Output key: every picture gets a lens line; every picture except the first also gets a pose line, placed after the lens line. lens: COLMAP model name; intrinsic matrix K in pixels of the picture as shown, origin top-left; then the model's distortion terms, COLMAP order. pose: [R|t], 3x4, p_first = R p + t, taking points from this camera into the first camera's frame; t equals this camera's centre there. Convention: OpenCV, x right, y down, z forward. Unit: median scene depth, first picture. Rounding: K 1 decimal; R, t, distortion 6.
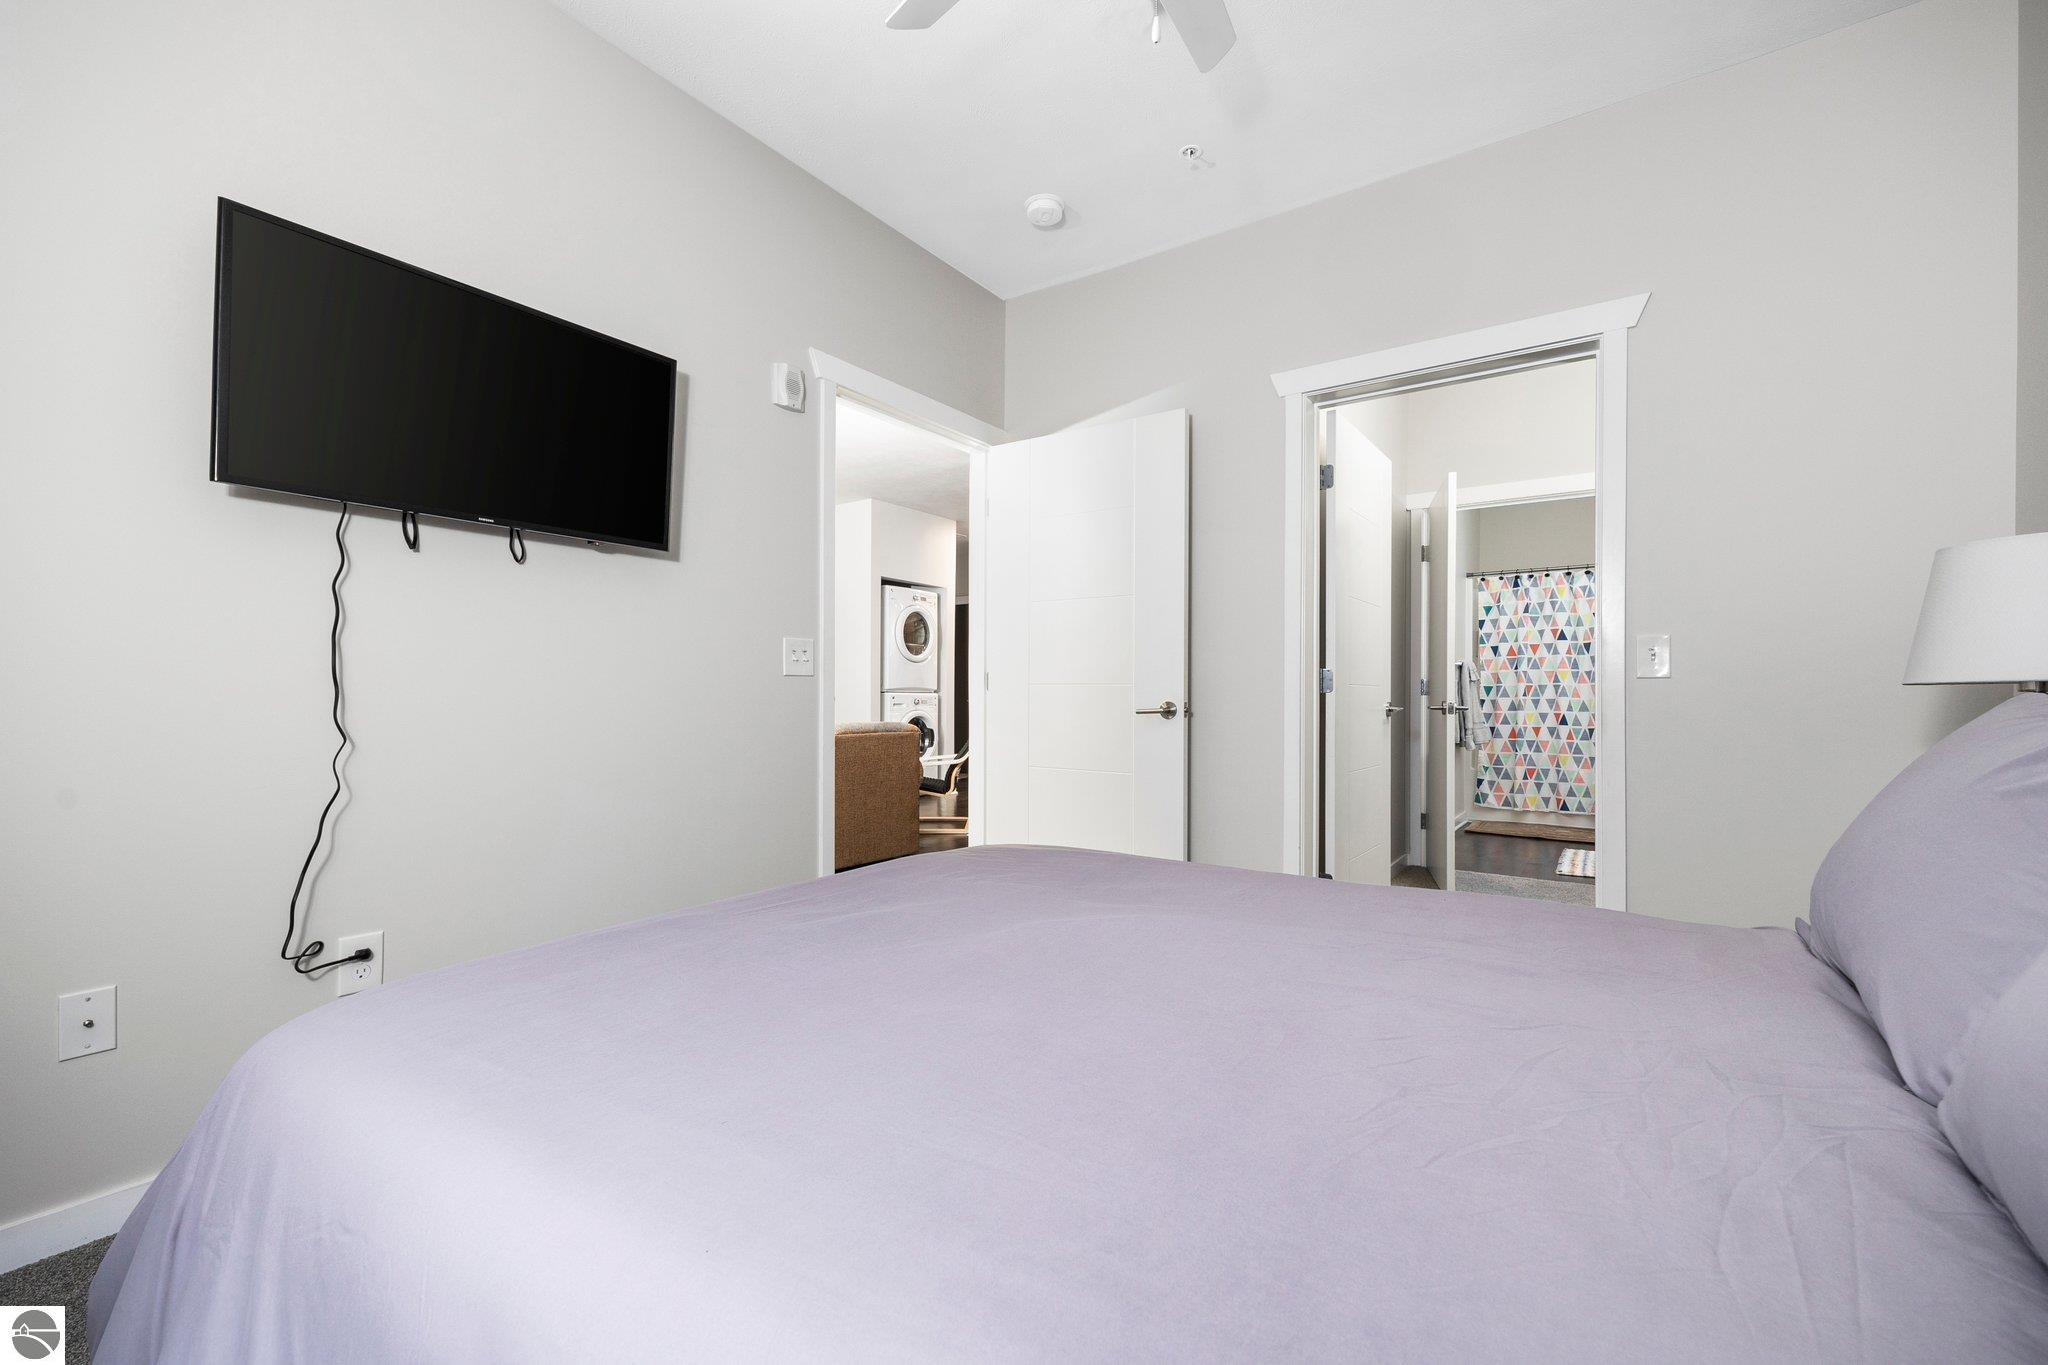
lens RADIAL K [[844.3, 0, 1030.8], [0, 844.3, 689.7], [0, 0, 1]] dist [-0.001507, -0.000013]
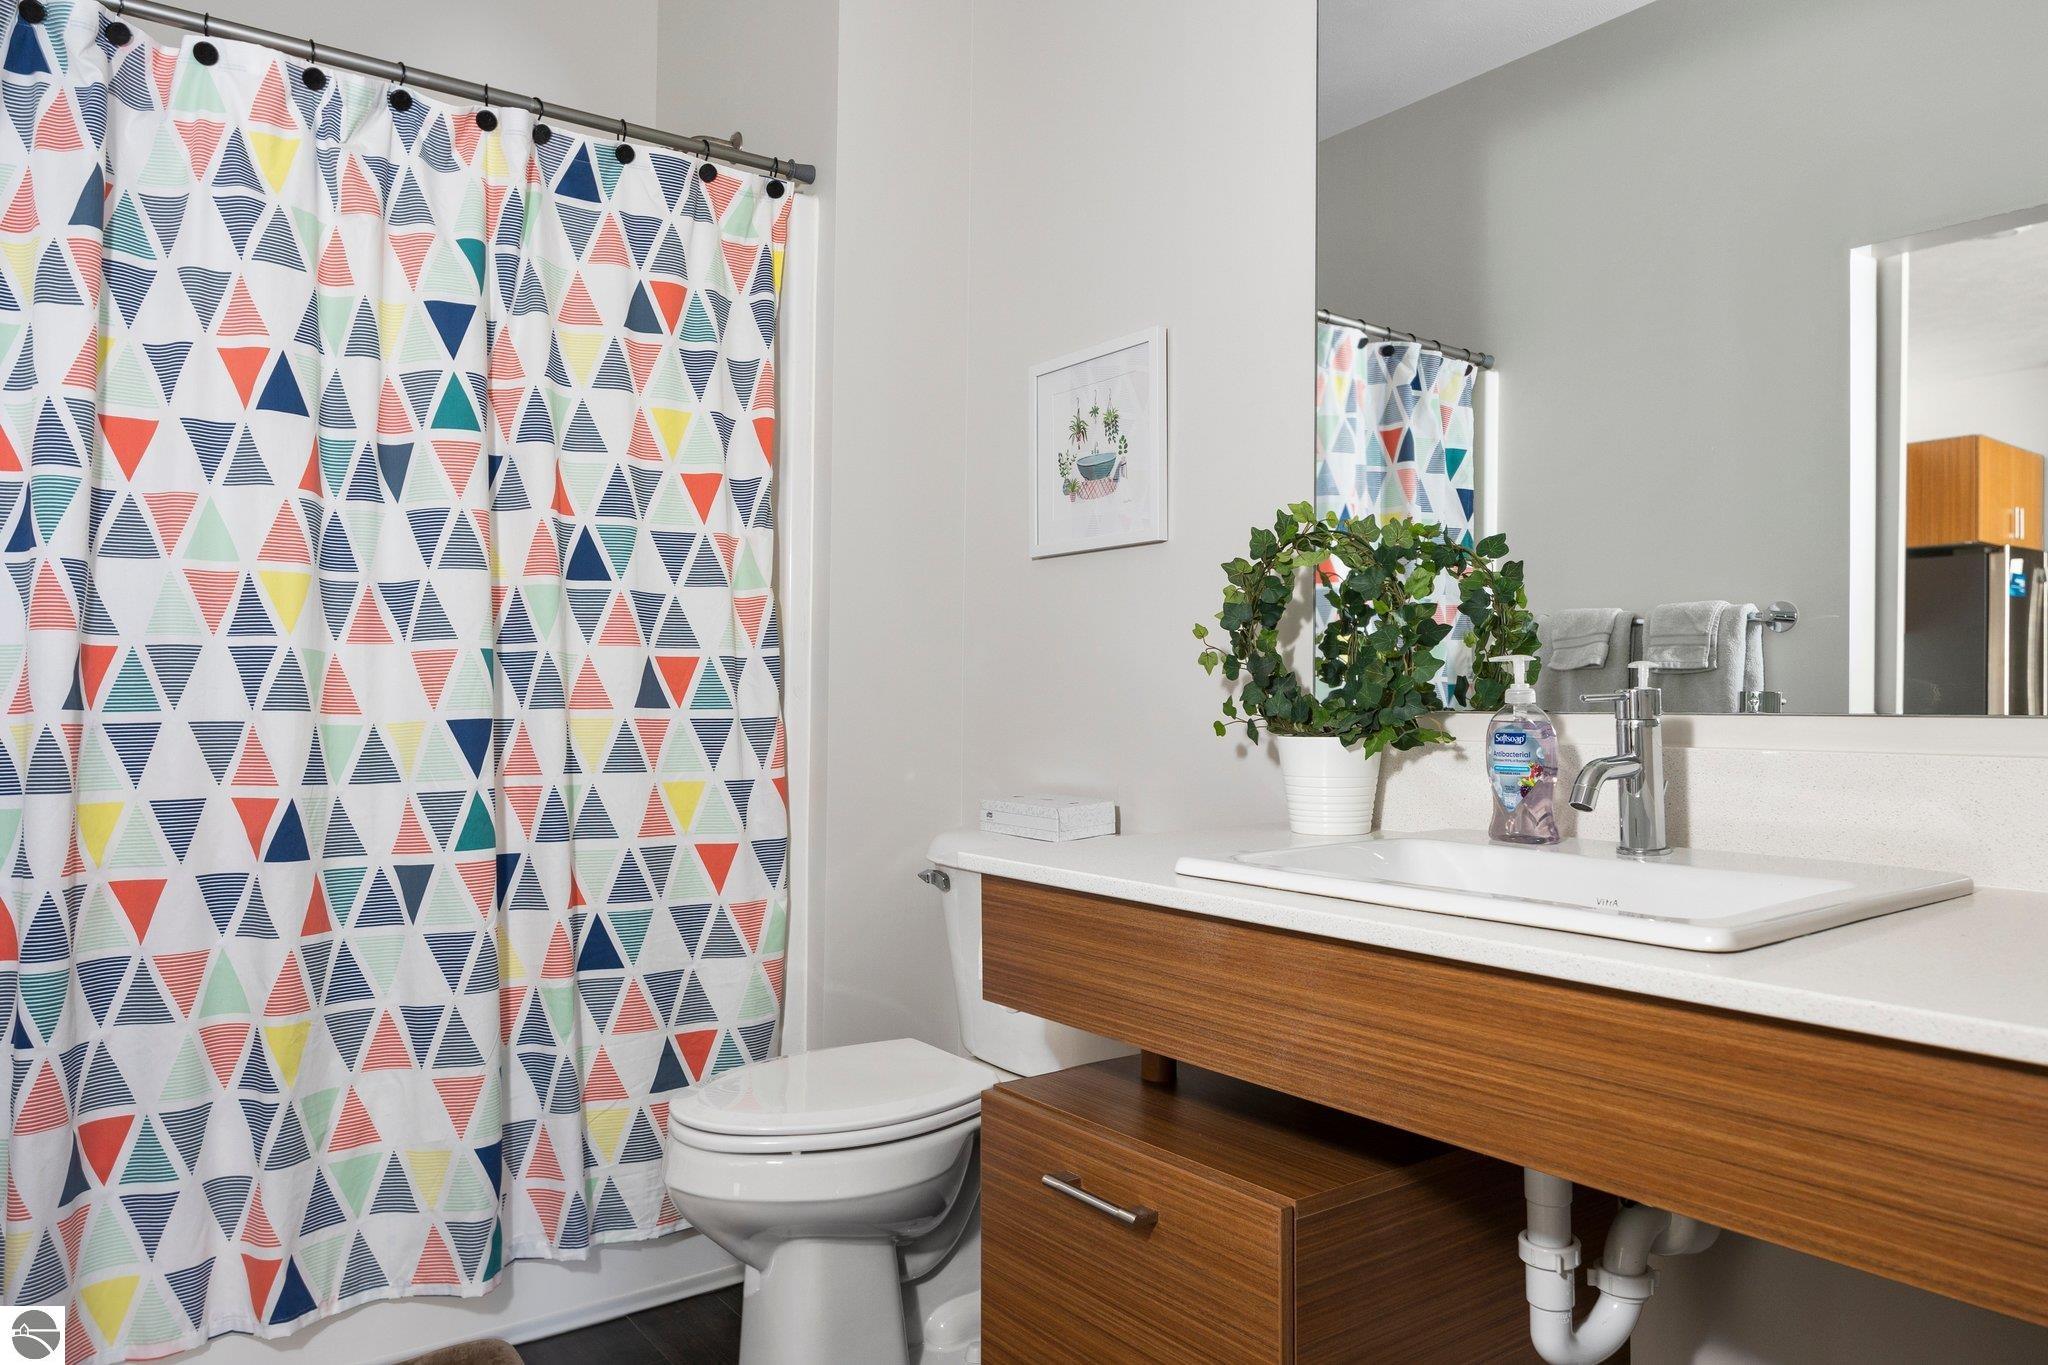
lens RADIAL K [[1373.7, 0, 1030.5], [0, 1373.7, 680.2], [0, 0, 1]] dist [-0.005636, -0.000913]
pose [[0.328211, 0.008386, 0.944567, 0.387539], [-0.009163, 0.999942, -0.005693, 0.001838], [-0.944560, -0.006787, 0.328269, 0.727064]]
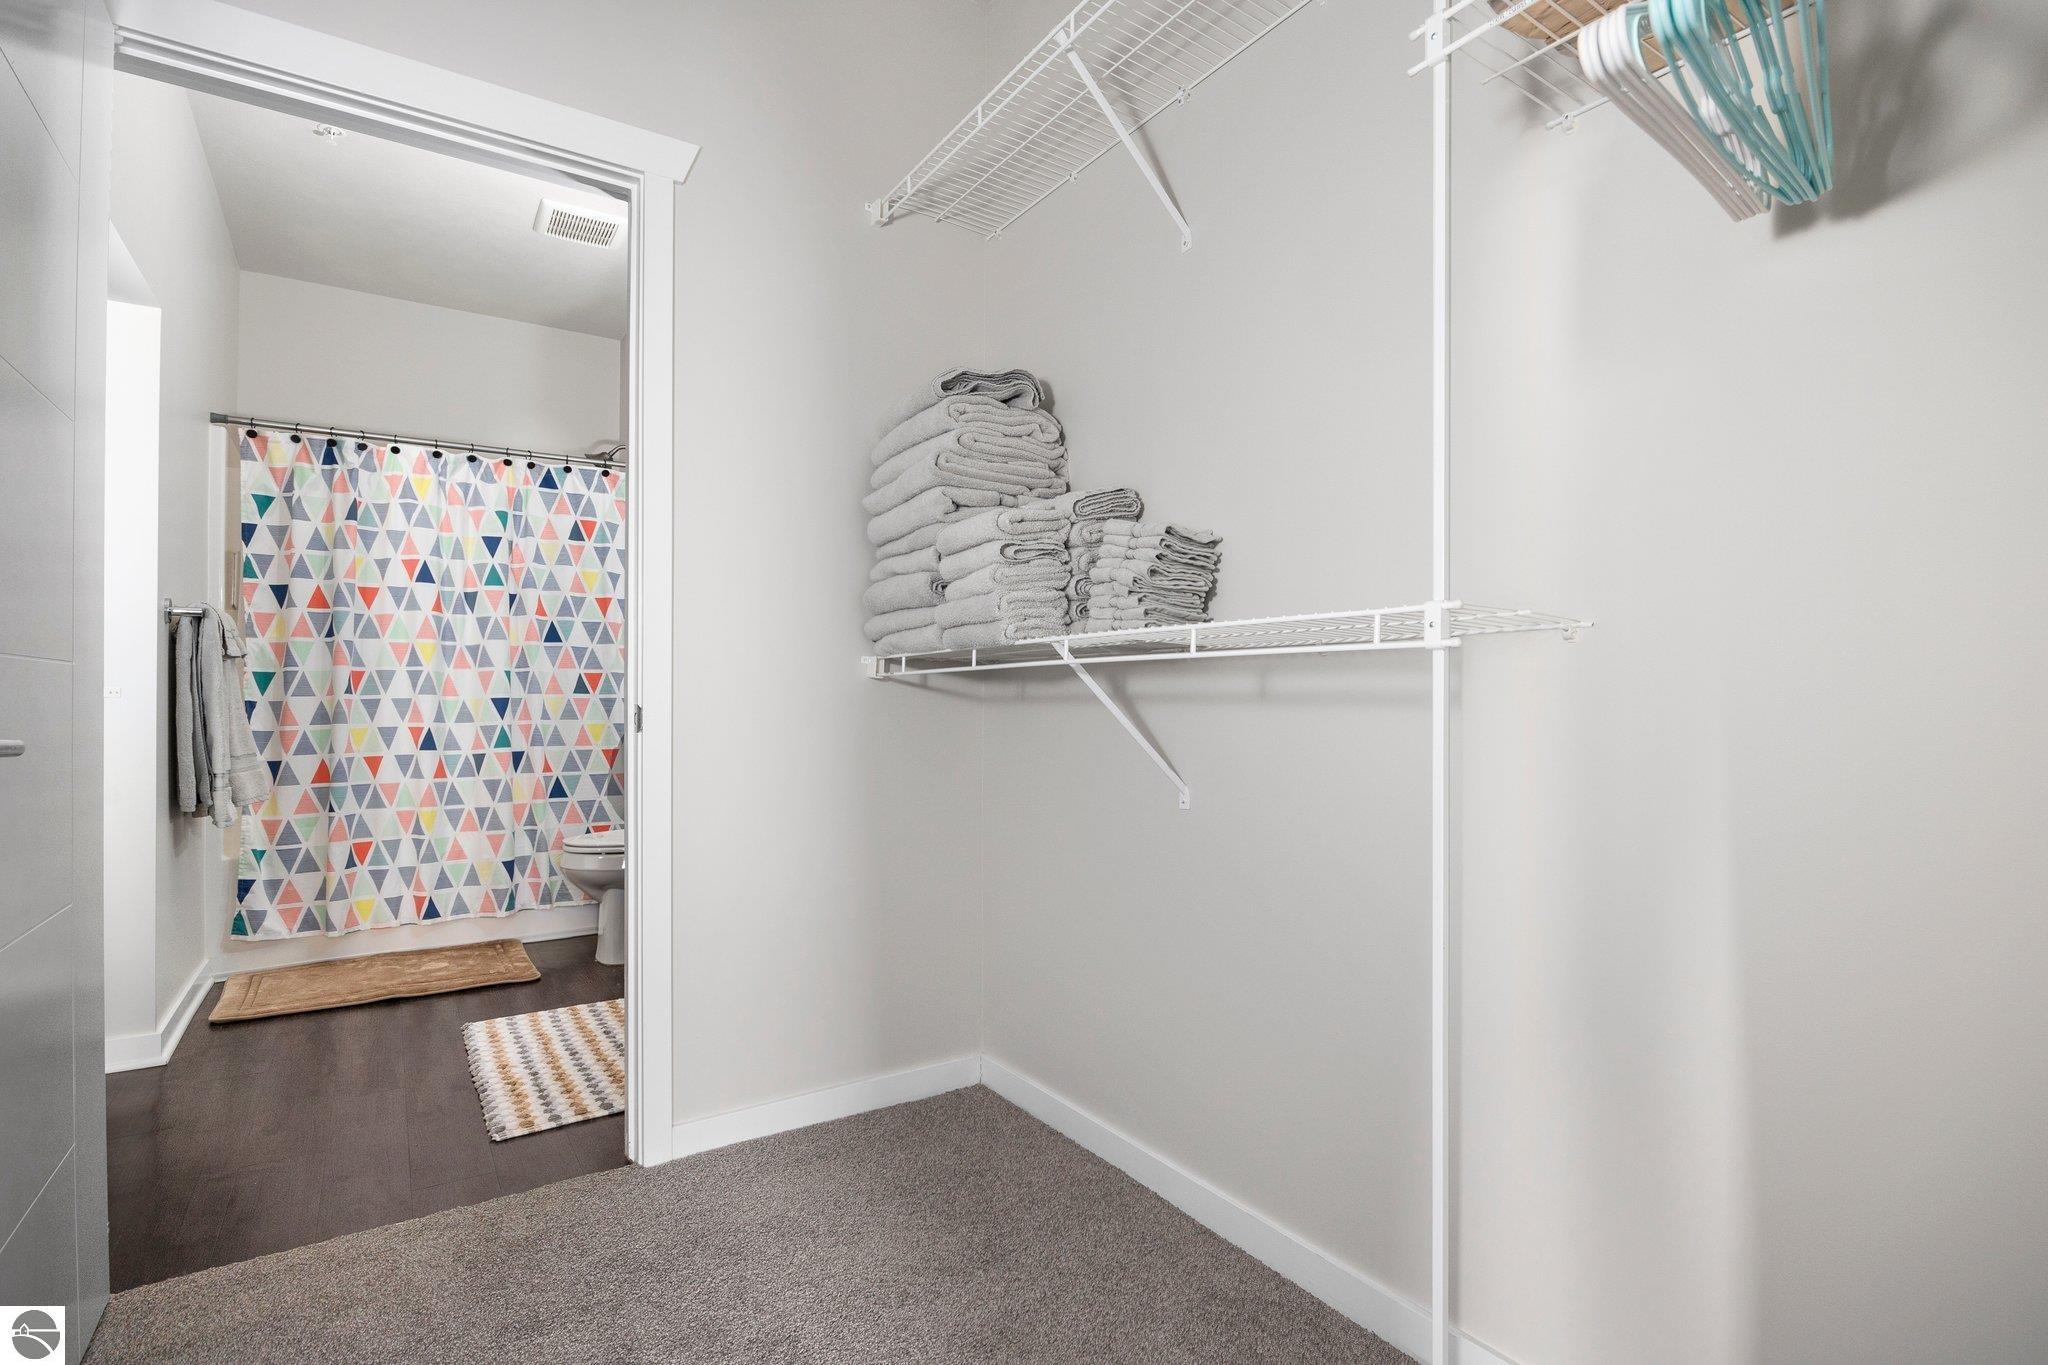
lens RADIAL K [[972.8, 0, 1022.7], [0, 972.8, 690.6], [0, 0, 1]] dist [-0.017076, 0.000470]
pose [[0.368900, -0.002284, 0.929466, 0.218345], [-0.002724, 0.999990, 0.003539, 0.003137], [-0.929465, -0.003838, 0.368890, 0.443781]]
